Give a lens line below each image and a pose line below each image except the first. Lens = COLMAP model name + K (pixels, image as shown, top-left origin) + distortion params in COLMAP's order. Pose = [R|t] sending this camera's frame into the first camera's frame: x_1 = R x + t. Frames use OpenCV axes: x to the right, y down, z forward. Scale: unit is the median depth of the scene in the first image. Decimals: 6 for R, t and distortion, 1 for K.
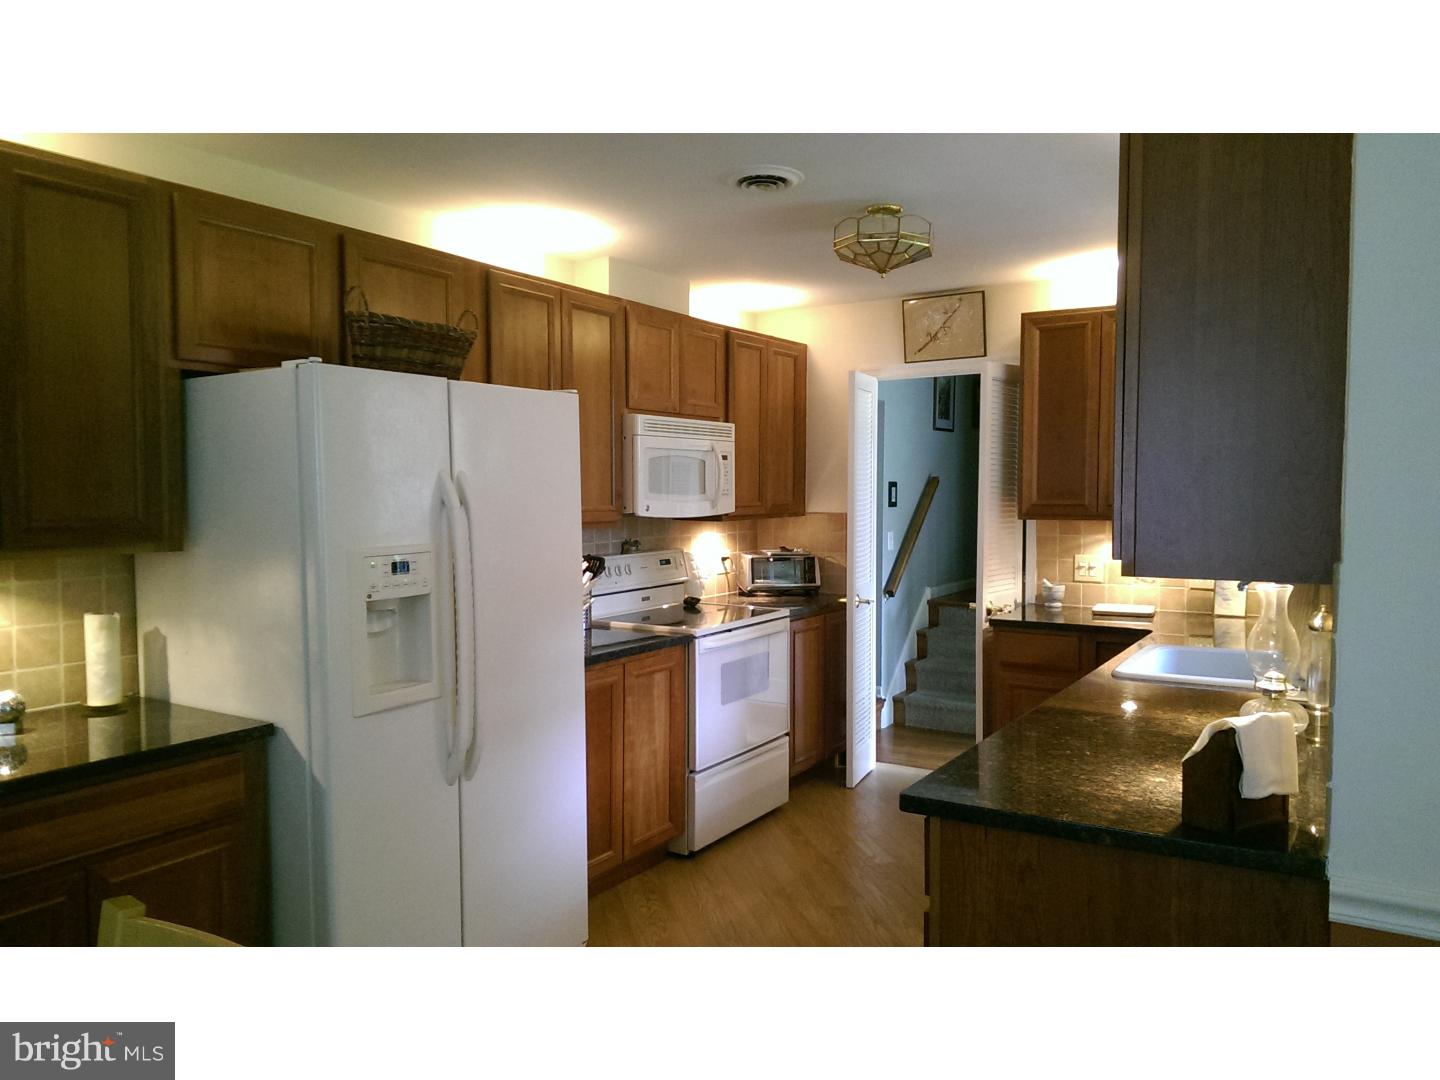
lens RADIAL K [[1002.3, 0, 720.0], [0, 1002.3, 540.0], [0, 0, 1]] dist [0.002026, 0.001227]
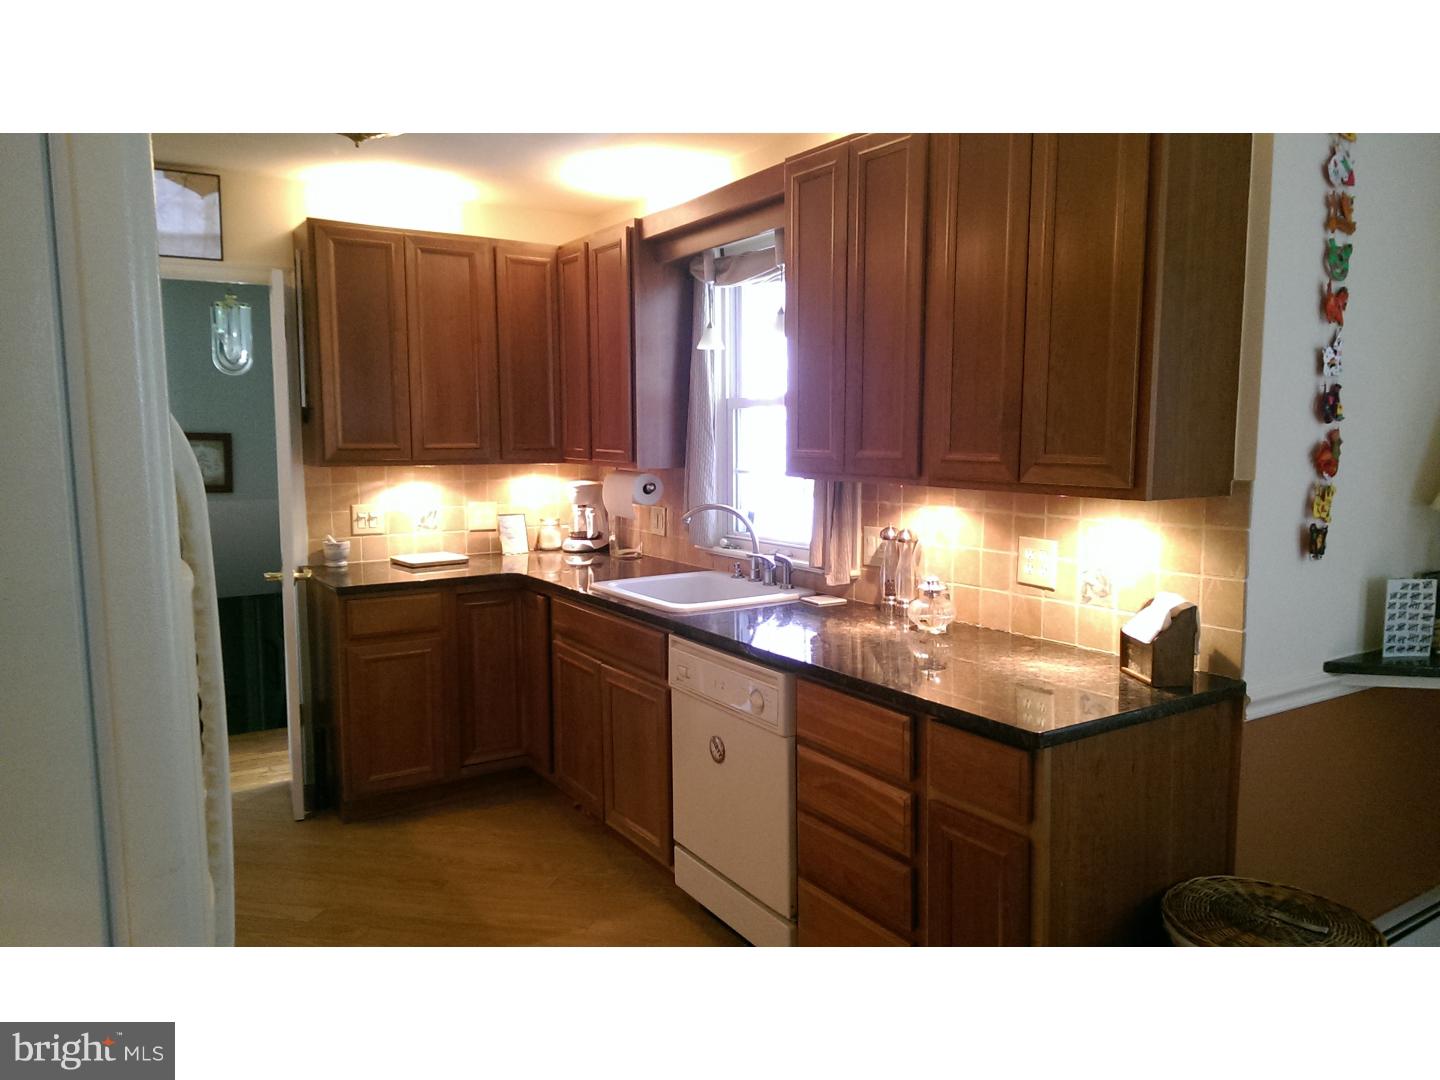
lens RADIAL K [[1002.3, 0, 720.0], [0, 1002.3, 540.0], [0, 0, 1]] dist [0.002026, 0.001227]
pose [[0.425294, -0.103735, 0.899091, -0.312570], [0.041211, 0.994599, 0.095260, -0.025957], [-0.904116, -0.003461, 0.427272, 0.325375]]
